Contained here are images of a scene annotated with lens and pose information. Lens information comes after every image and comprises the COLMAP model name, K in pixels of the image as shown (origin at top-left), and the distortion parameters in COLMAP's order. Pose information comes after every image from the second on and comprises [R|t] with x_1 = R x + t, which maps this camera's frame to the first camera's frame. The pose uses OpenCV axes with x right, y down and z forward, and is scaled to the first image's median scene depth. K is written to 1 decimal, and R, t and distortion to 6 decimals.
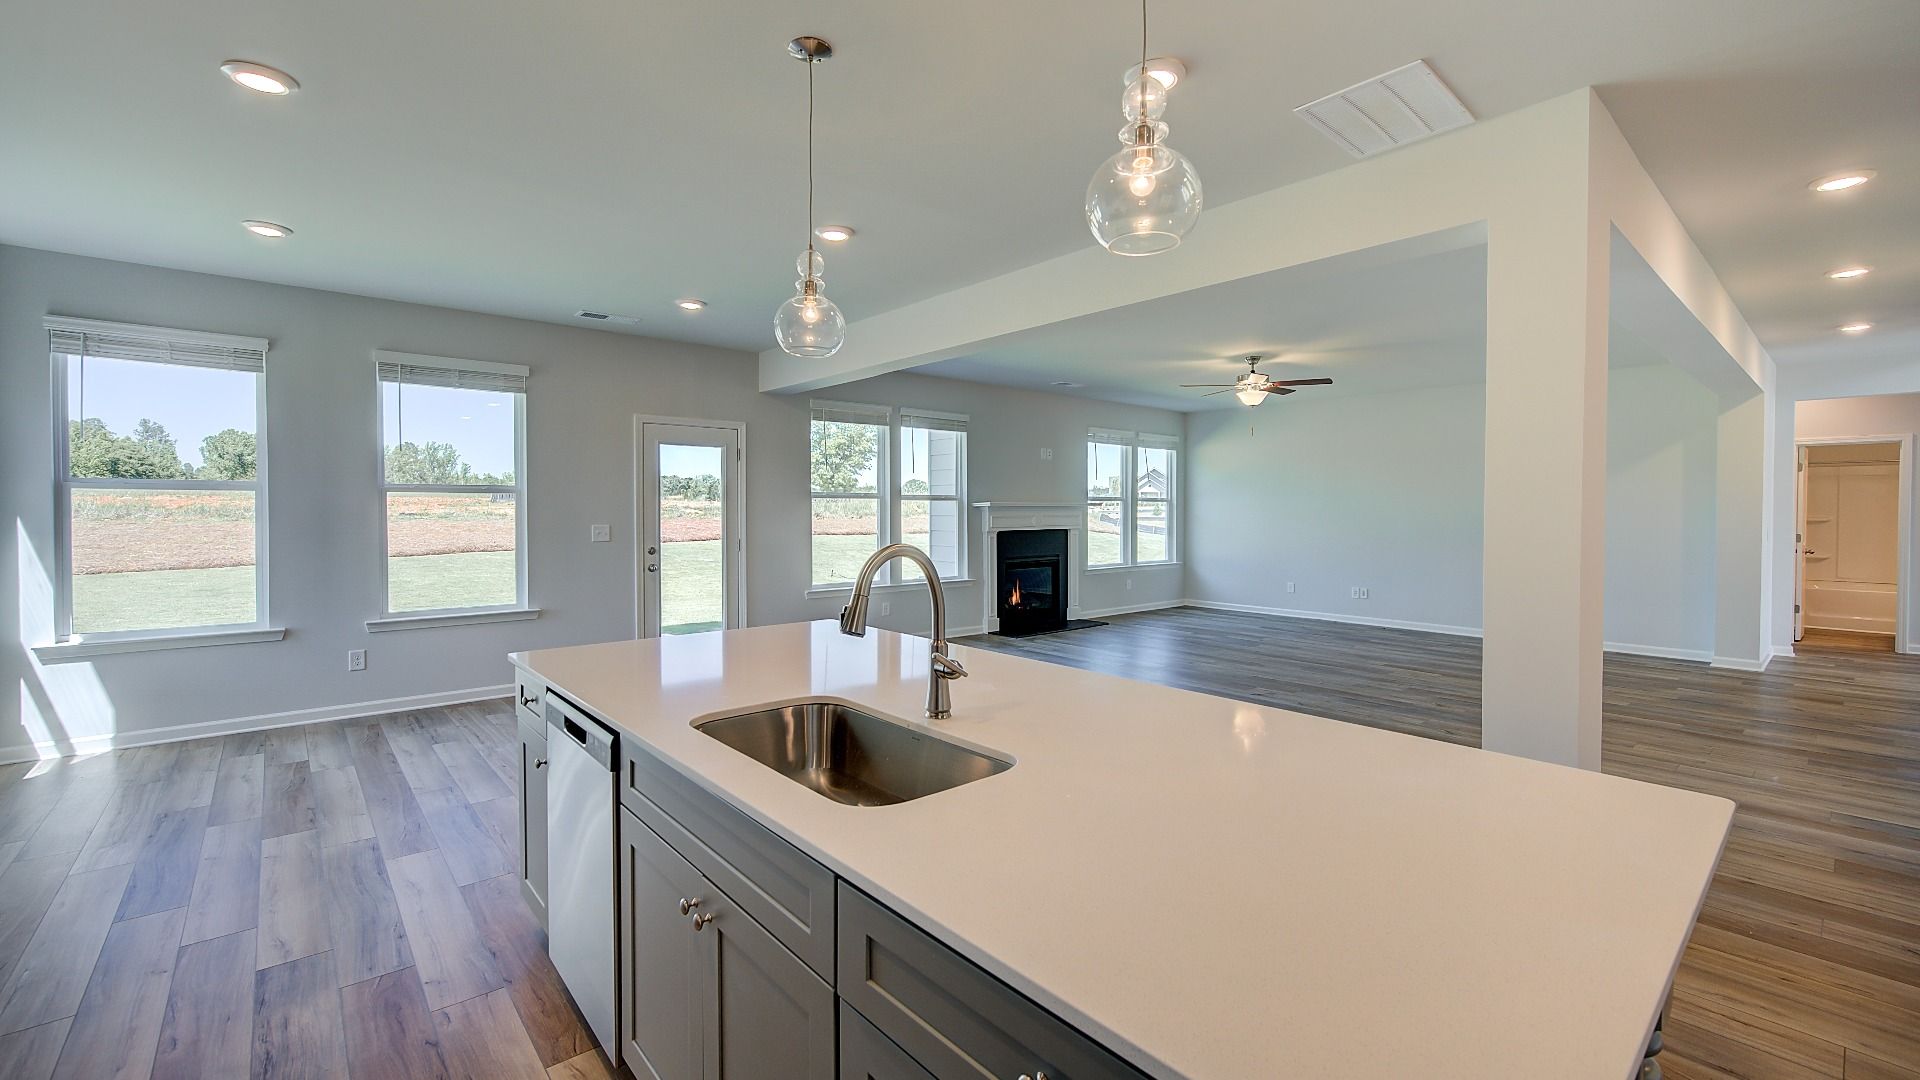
lens RADIAL K [[807.1, 0, 951.4], [0, 807.1, 502.4], [0, 0, 1]] dist [-0.000879, 0.001725]
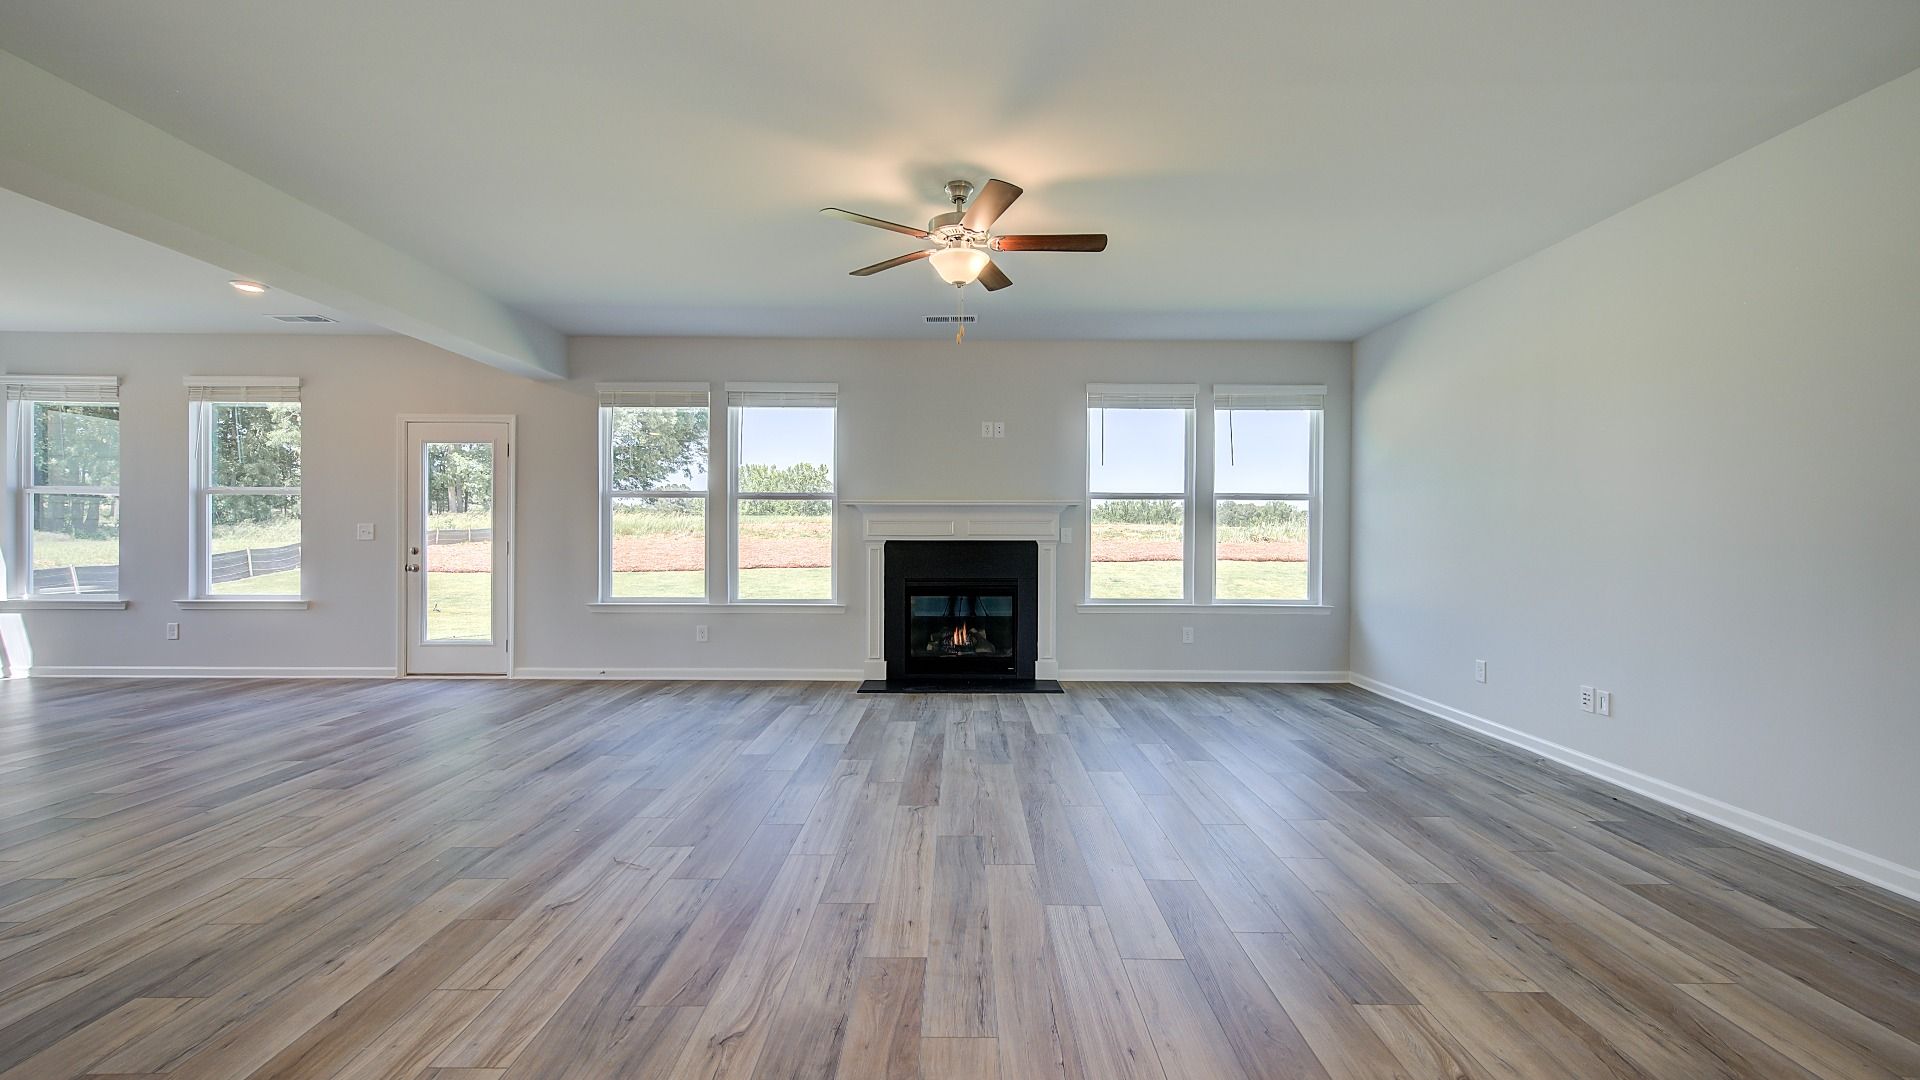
lens RADIAL K [[778.9, 0, 967.4], [0, 778.9, 546.0], [0, 0, 1]] dist [0.010926, -0.001720]
pose [[0.757244, 0.011629, -0.653028, 0.616992], [0.001036, 0.999819, 0.019007, 0.029124], [0.653131, -0.015070, 0.757095, 0.569796]]
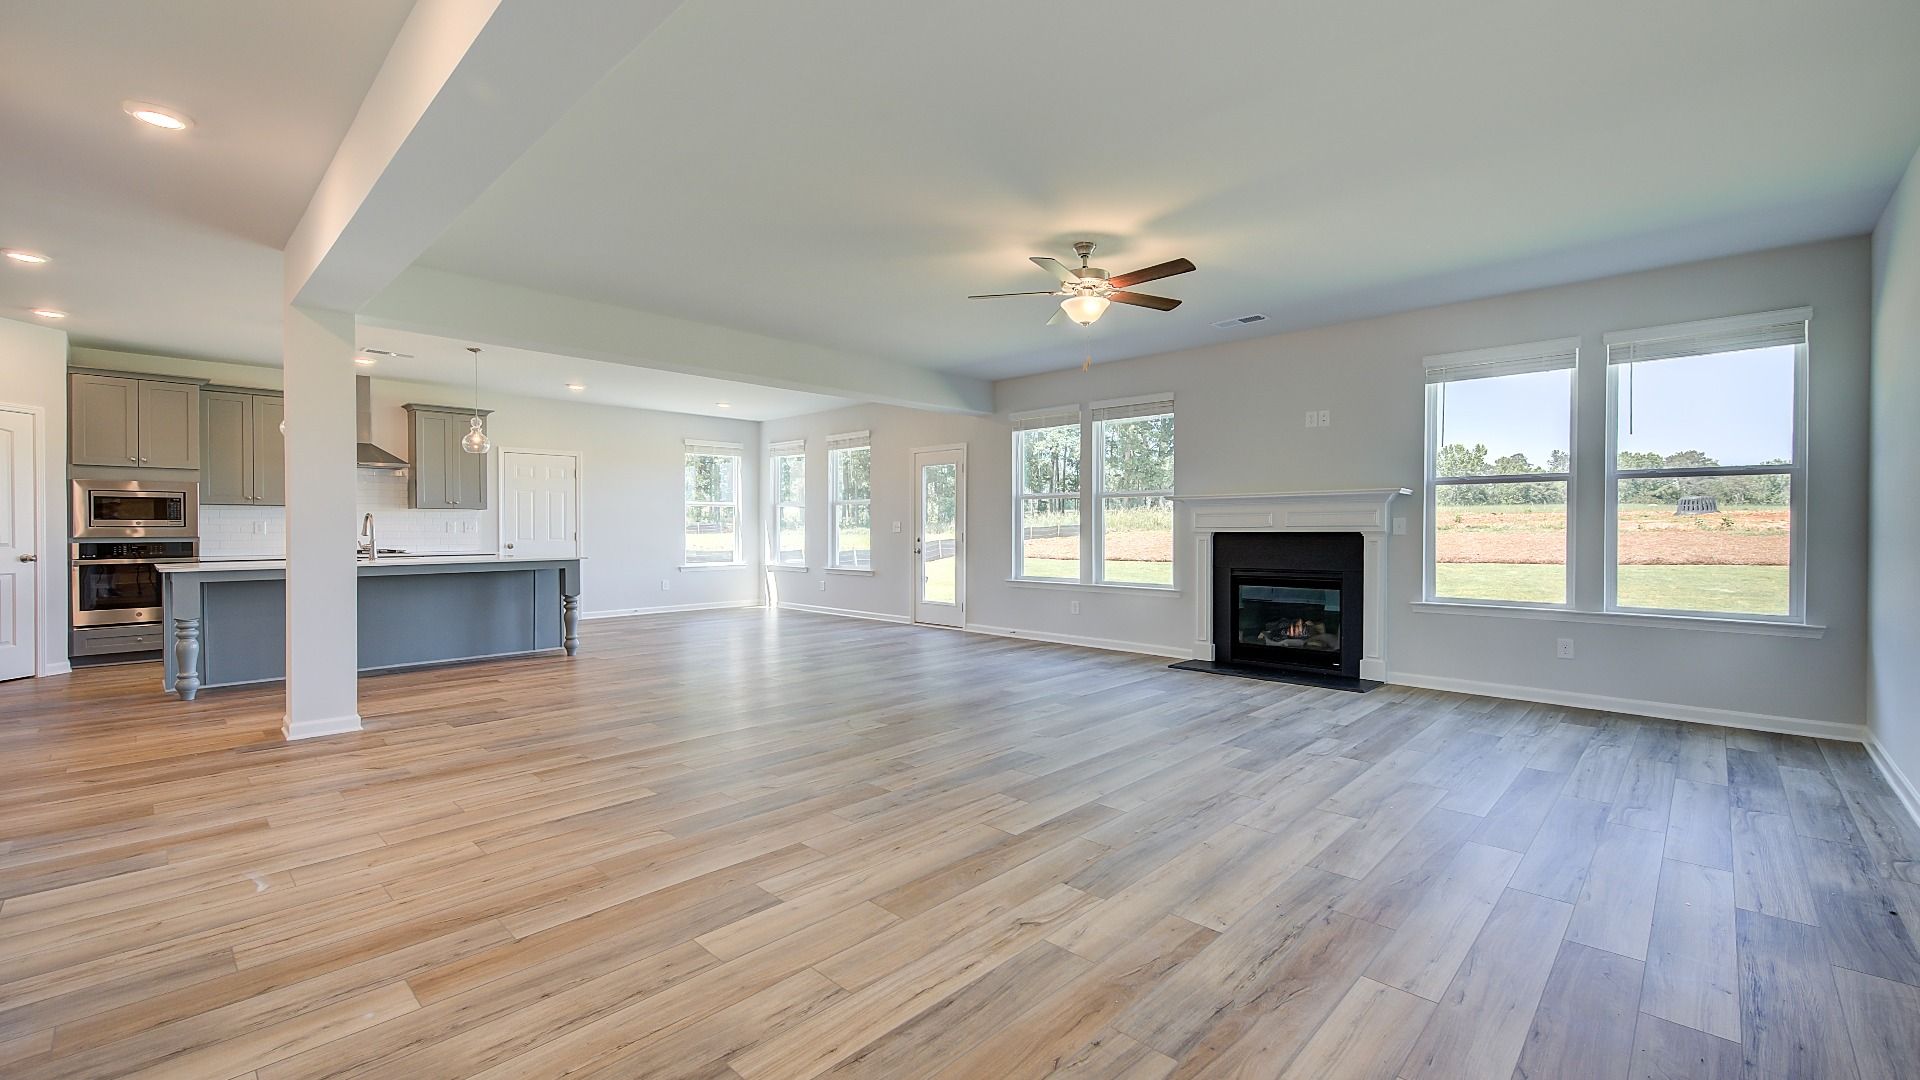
lens RADIAL K [[787.3, 0, 962.1], [0, 787.3, 531.4], [0, 0, 1]] dist [0.005999, 0.000257]
pose [[0.091638, 0.002659, -0.995789, 0.855300], [0.008280, 0.999960, 0.003432, 0.032817], [0.995758, -0.008559, 0.091612, 0.755713]]
